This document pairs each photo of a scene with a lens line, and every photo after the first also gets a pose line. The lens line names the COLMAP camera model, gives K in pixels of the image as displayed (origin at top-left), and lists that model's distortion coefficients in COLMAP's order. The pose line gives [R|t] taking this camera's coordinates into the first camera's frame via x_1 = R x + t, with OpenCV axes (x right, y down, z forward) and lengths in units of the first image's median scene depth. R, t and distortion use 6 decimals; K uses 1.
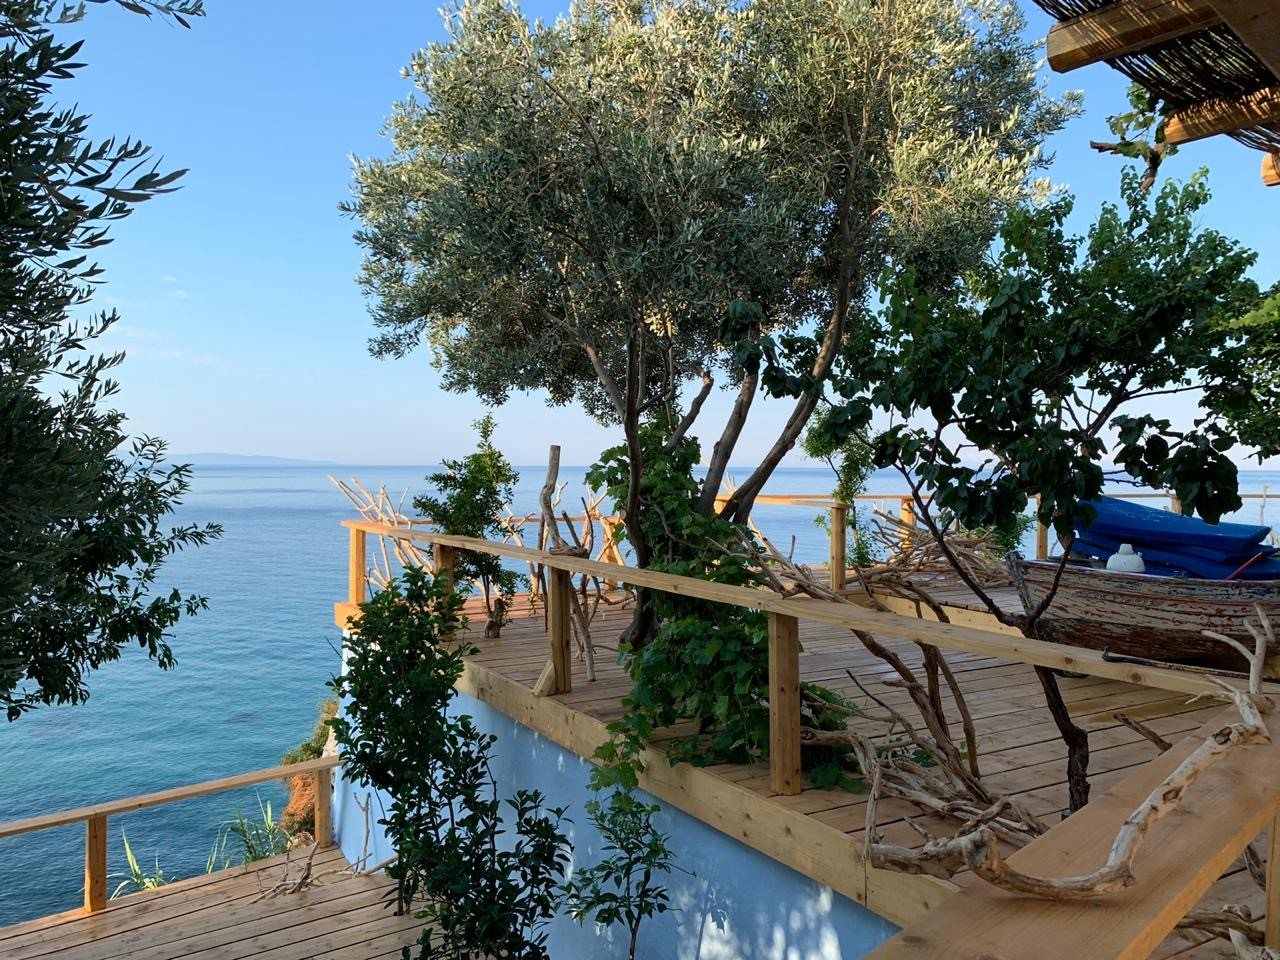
lens RADIAL K [[989.7, 0, 660.0], [0, 989.7, 474.4], [0, 0, 1]] dist [0.048093, -0.033751]
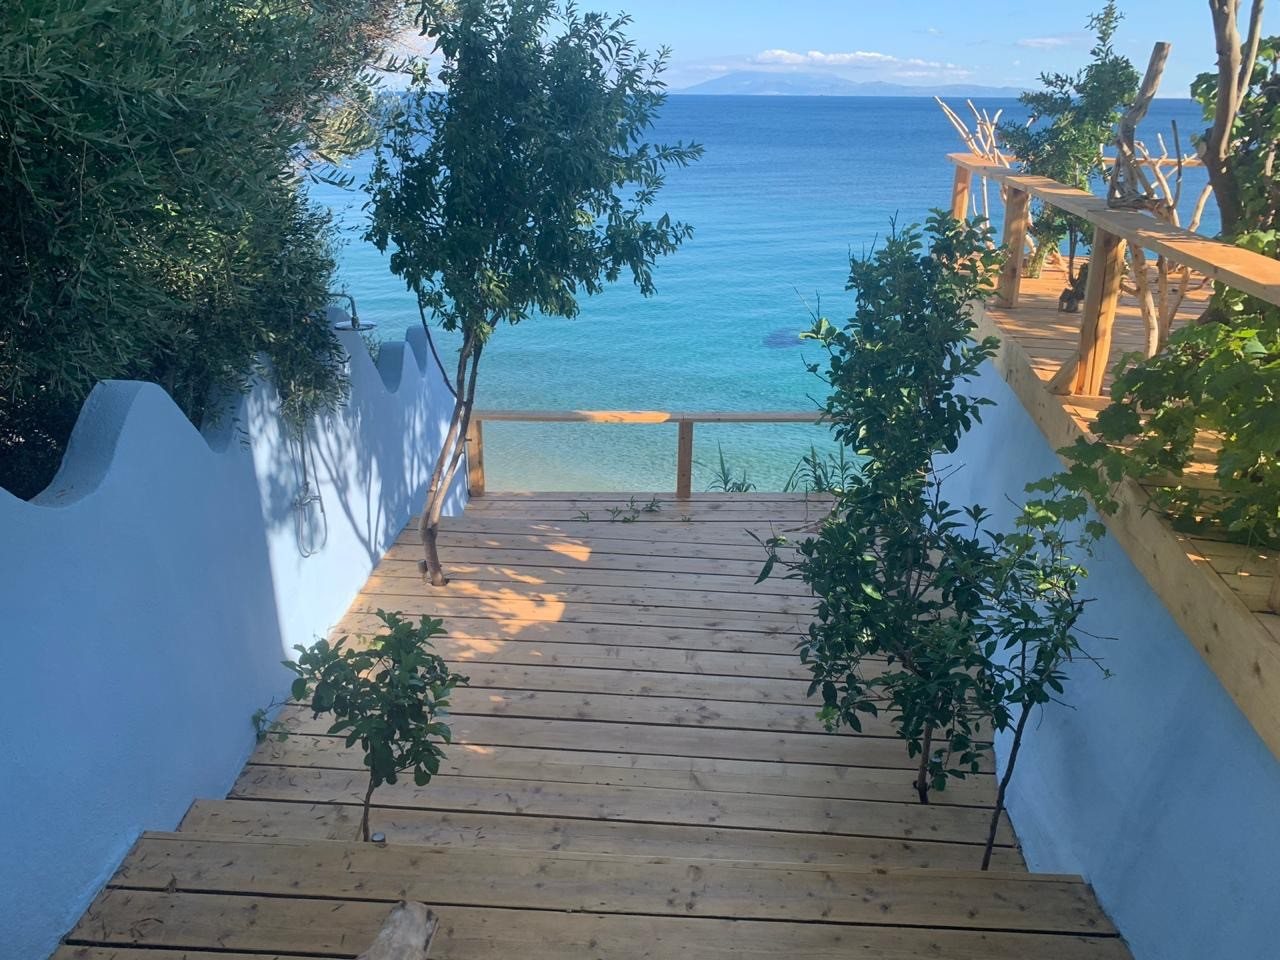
lens RADIAL K [[989.7, 0, 660.0], [0, 989.7, 474.4], [0, 0, 1]] dist [0.048093, -0.033751]
pose [[0.757649, 0.237022, -0.608102, 0.153619], [-0.015008, 0.937806, 0.346834, 0.018195], [0.652489, -0.253652, 0.714086, 0.248981]]
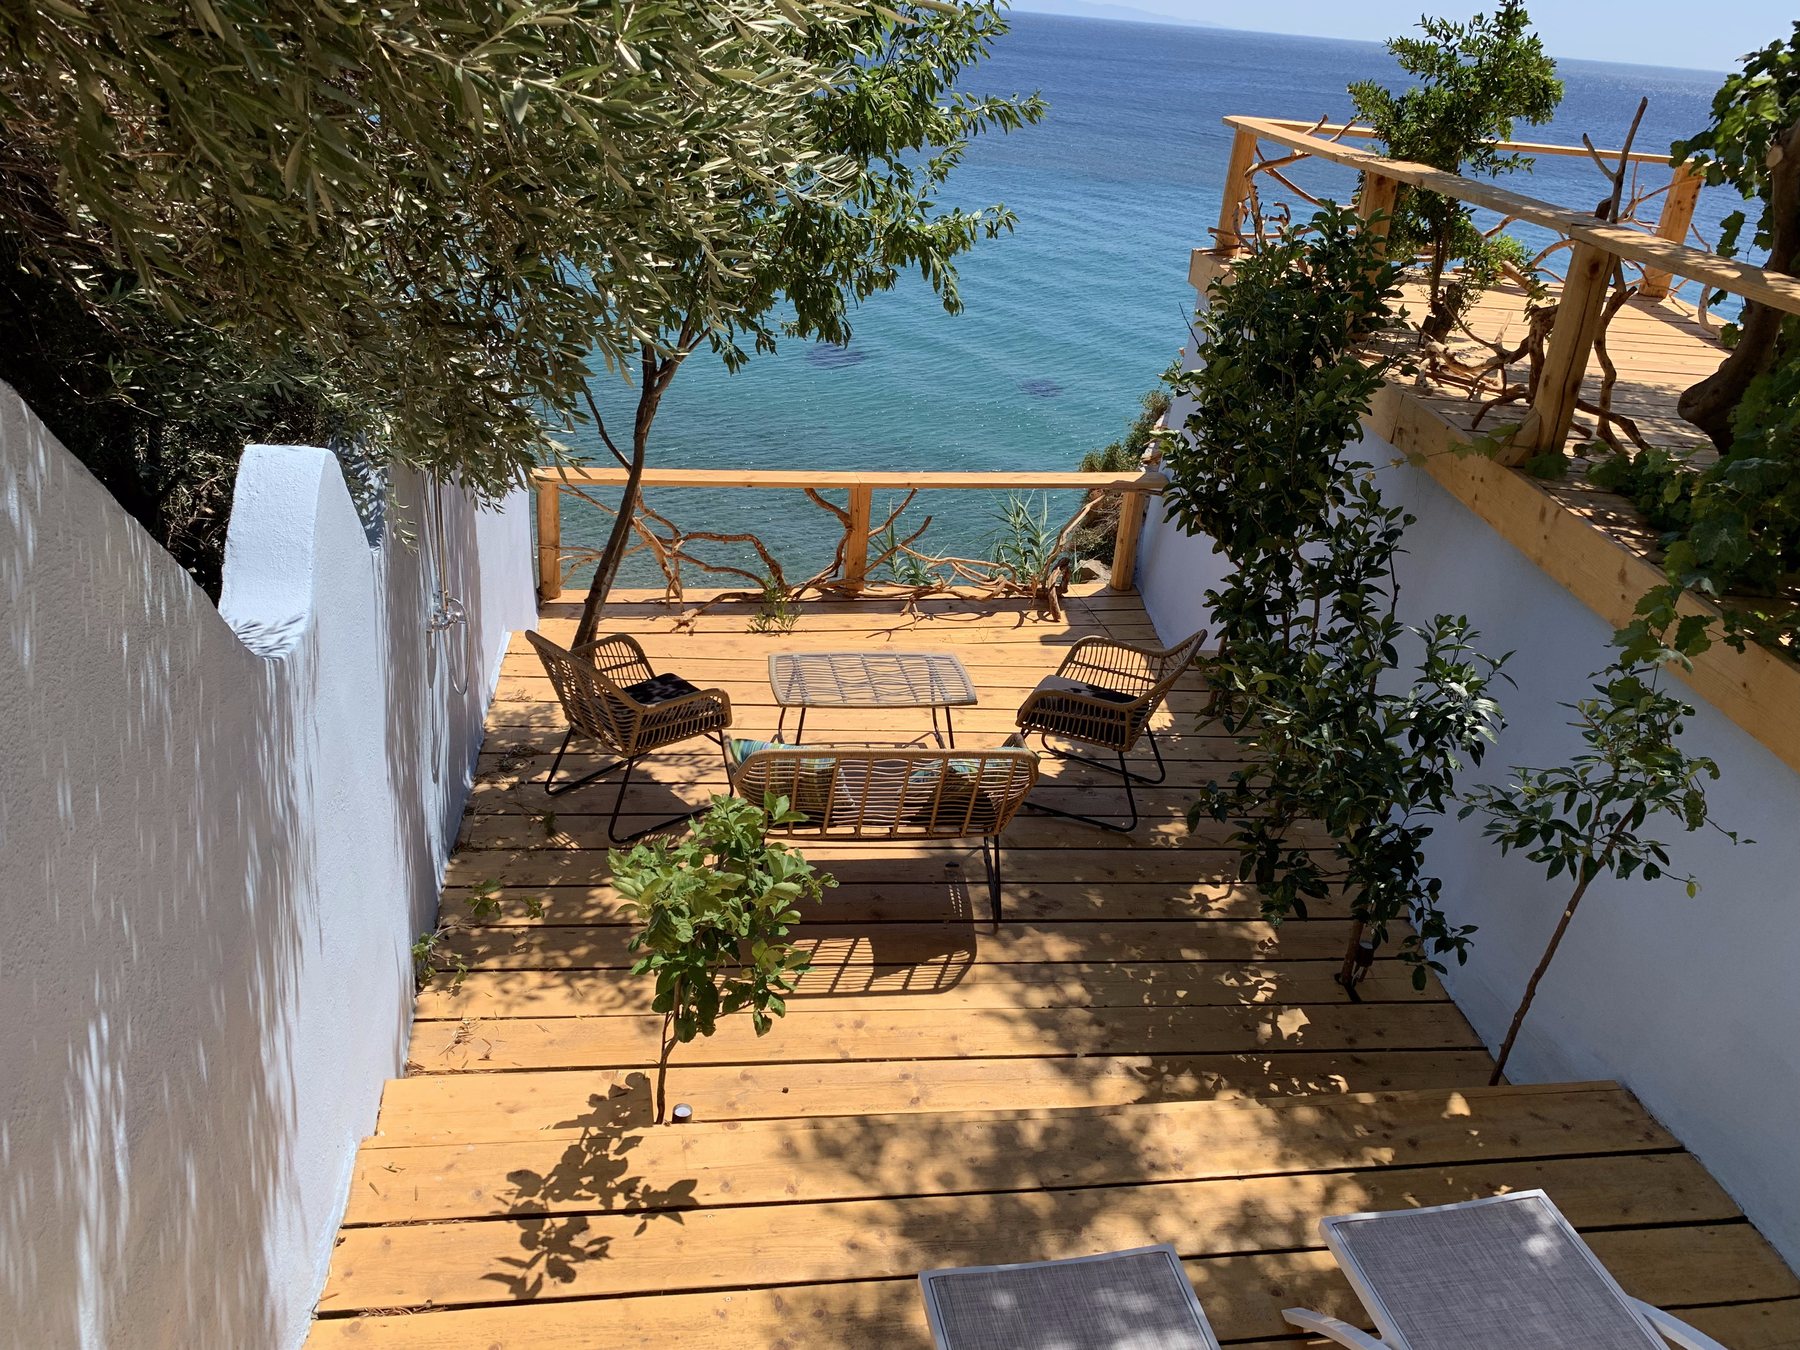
lens RADIAL K [[1391.7, 0, 928.2], [0, 1391.7, 667.1], [0, 0, 1]] dist [0.048093, -0.033751]
pose [[0.873376, 0.271747, -0.404187, -0.052304], [-0.087326, 0.903798, 0.418955, 0.012118], [0.479154, -0.330609, 0.813086, 0.124495]]
